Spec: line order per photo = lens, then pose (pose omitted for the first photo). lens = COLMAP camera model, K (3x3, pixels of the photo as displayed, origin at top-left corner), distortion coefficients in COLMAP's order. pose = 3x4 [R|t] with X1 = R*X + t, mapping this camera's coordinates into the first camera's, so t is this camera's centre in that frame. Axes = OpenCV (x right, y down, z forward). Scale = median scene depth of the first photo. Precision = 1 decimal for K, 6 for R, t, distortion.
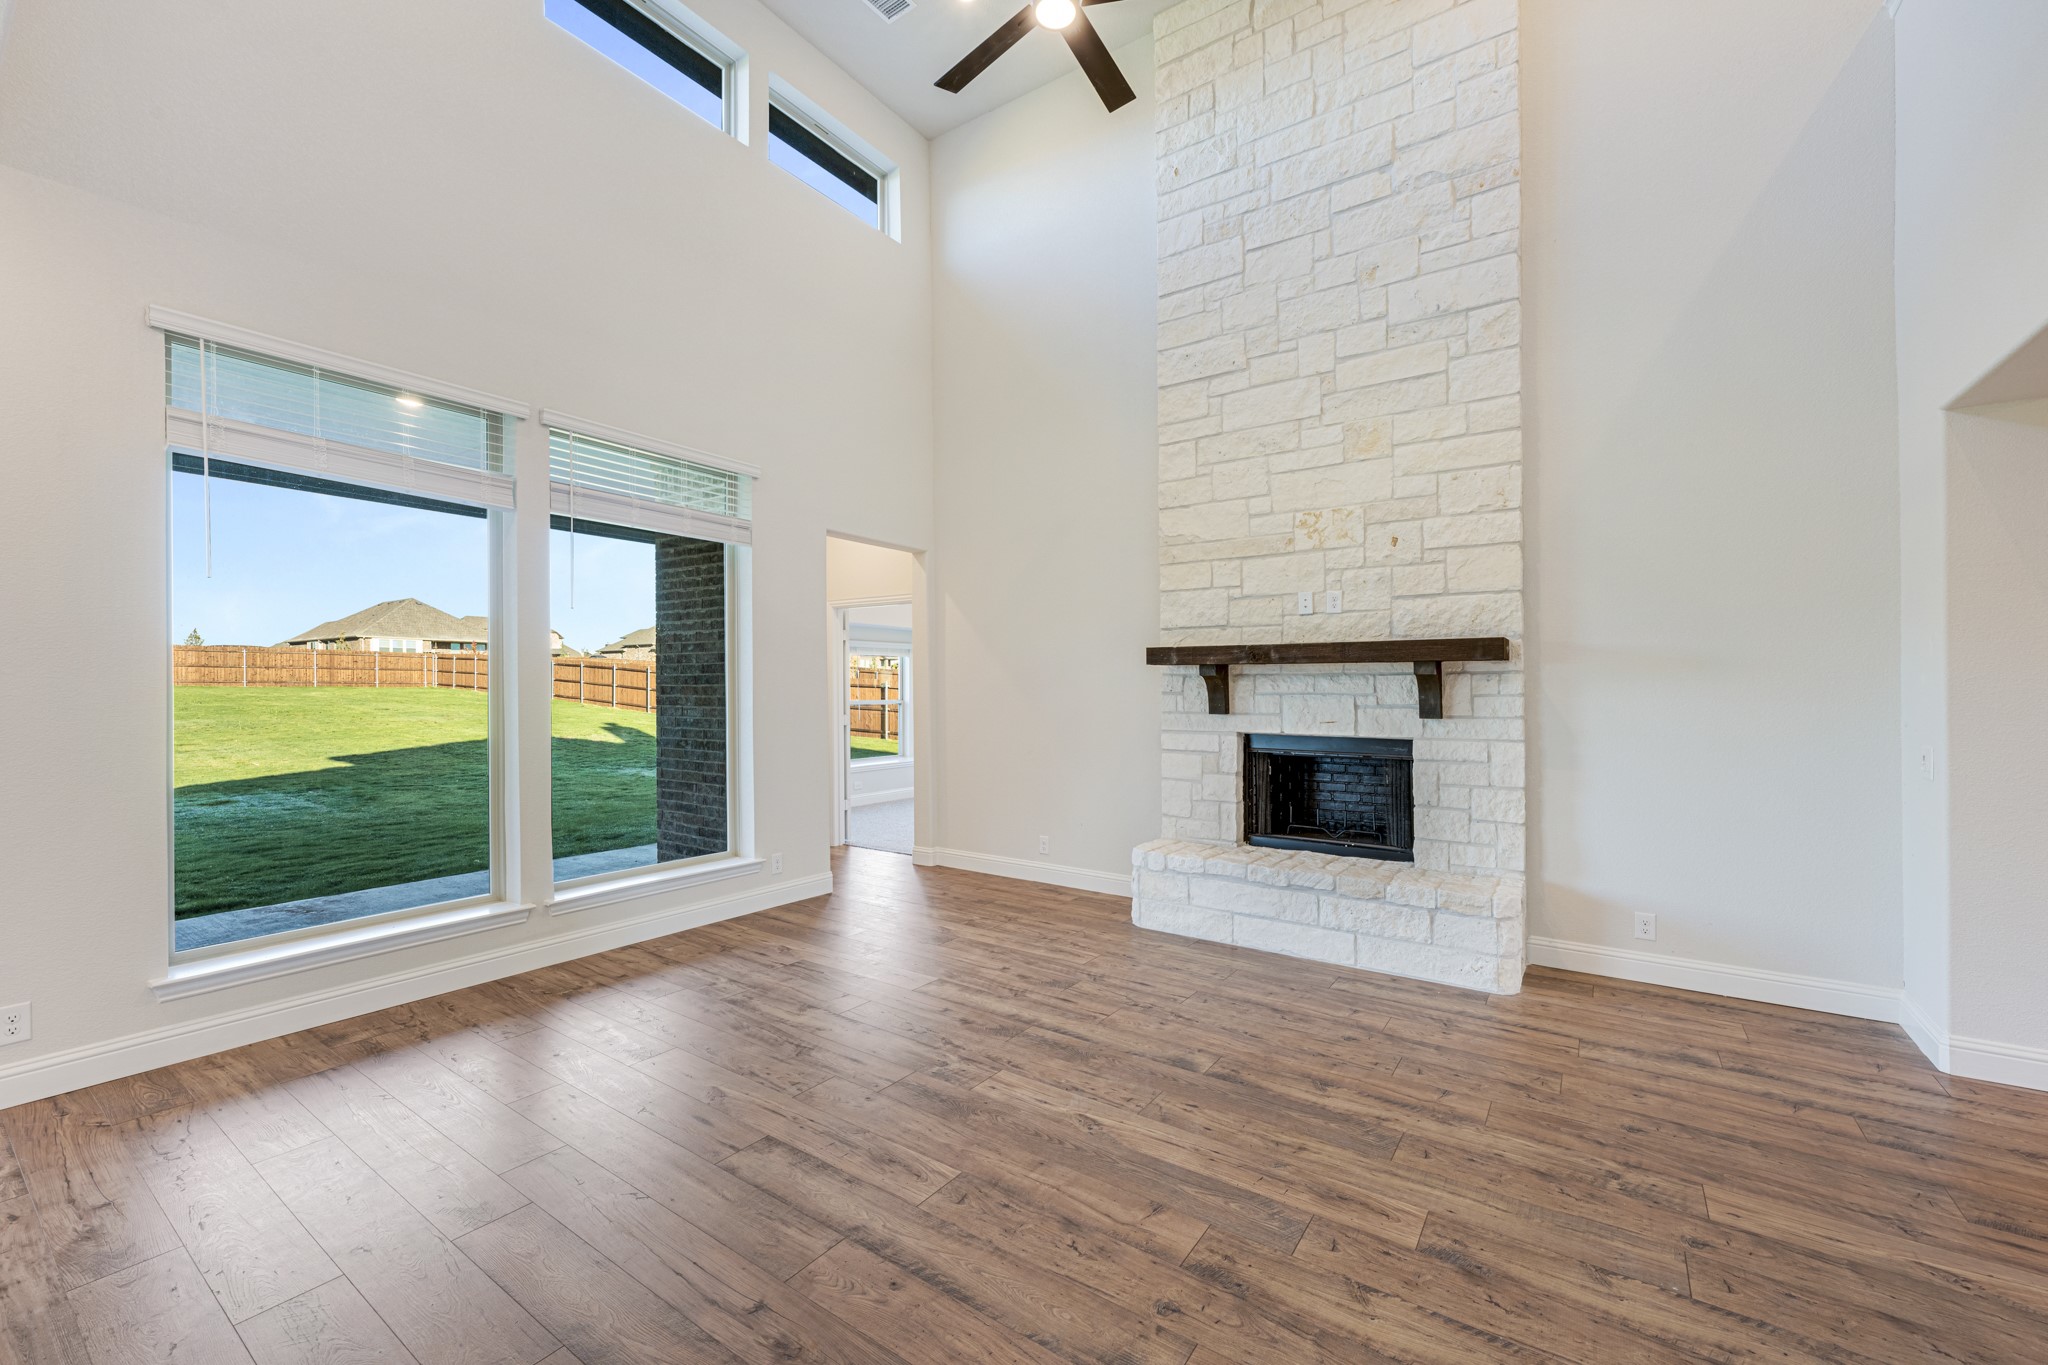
lens RADIAL K [[824.3, 0, 1034.1], [0, 824.3, 674.0], [0, 0, 1]] dist [0.001983, -0.001100]
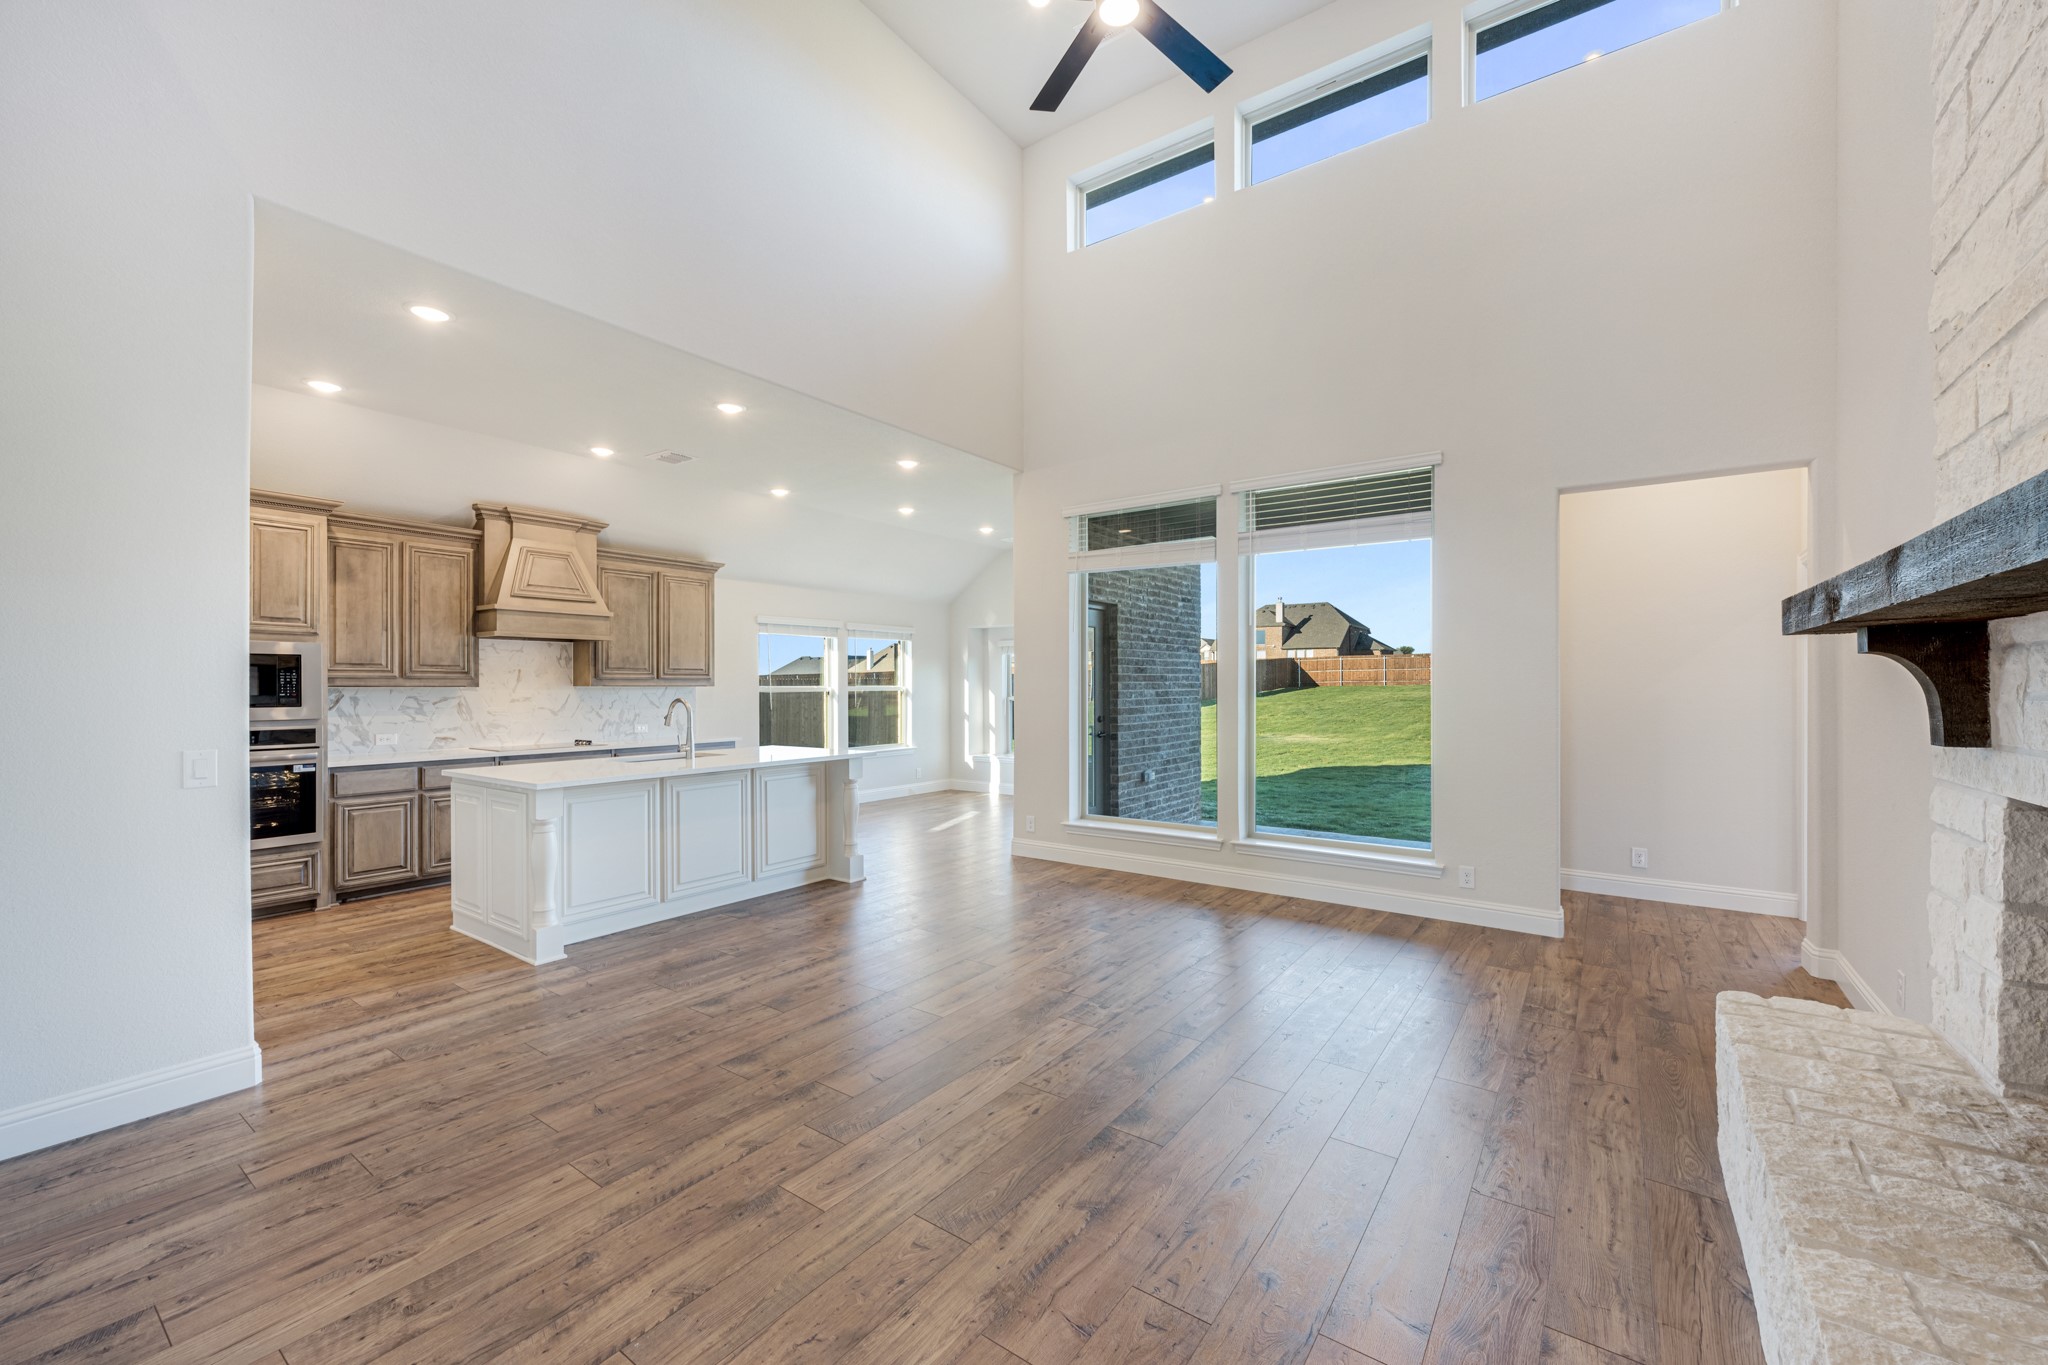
lens RADIAL K [[824.3, 0, 1019.8], [0, 824.3, 679.0], [0, 0, 1]] dist [0.001983, -0.001100]
pose [[-0.027417, -0.011629, -0.999556, 1.118269], [0.017505, 0.999773, -0.012112, 0.024289], [0.999471, -0.017829, -0.027207, 0.972017]]
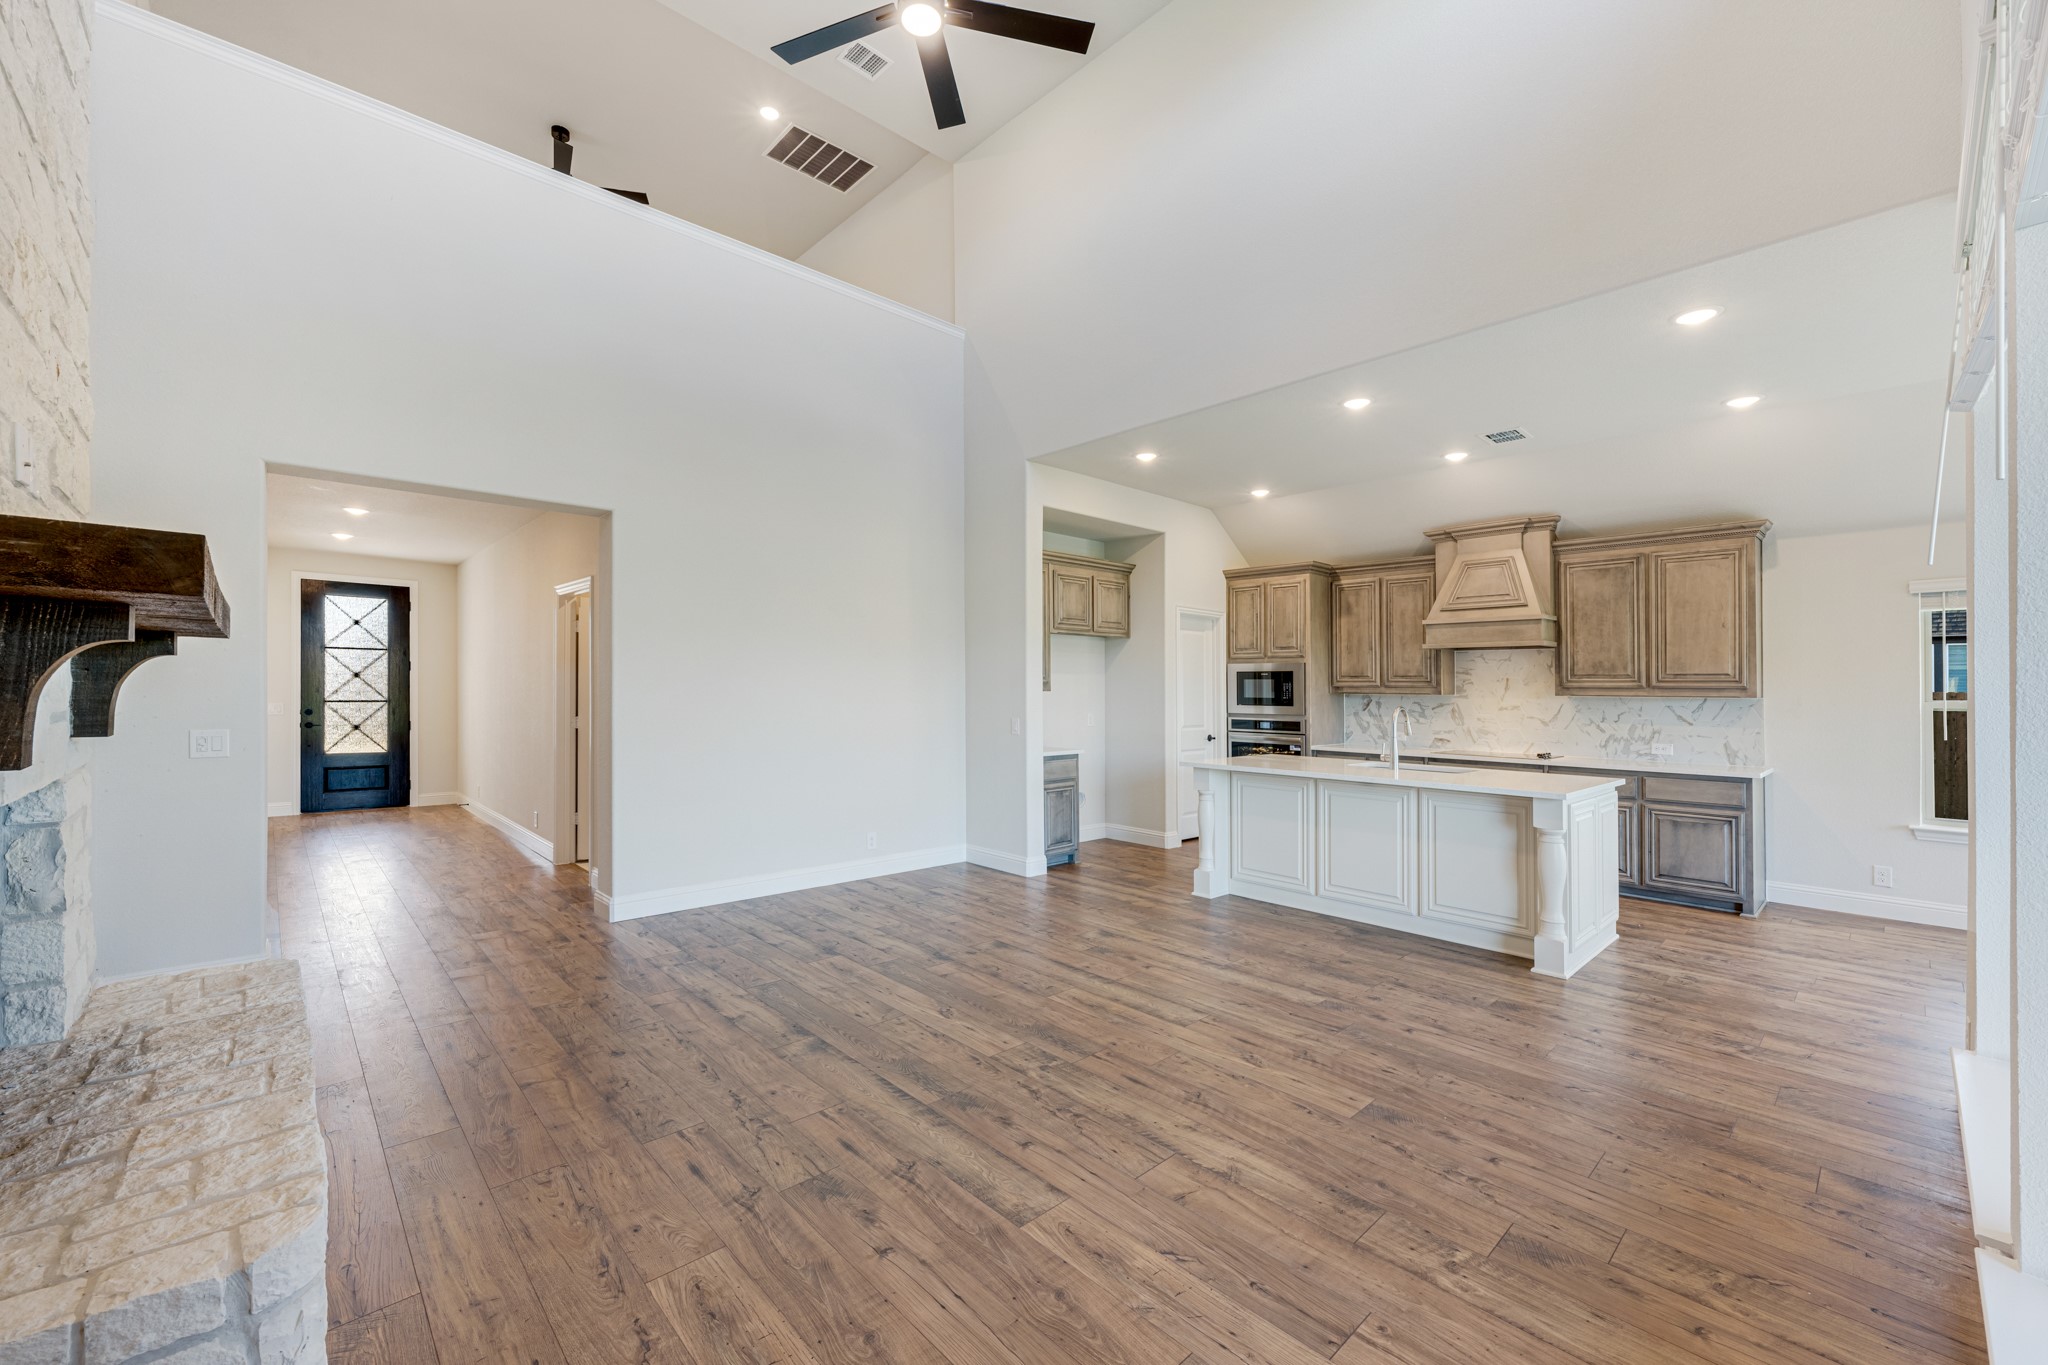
lens RADIAL K [[824.3, 0, 1021.2], [0, 824.3, 692.9], [0, 0, 1]] dist [0.001983, -0.001100]
pose [[-0.973684, -0.013848, 0.227479, -0.319047], [-0.016668, 0.999806, -0.010479, 0.034404], [-0.227290, -0.013995, -0.973727, 2.089870]]
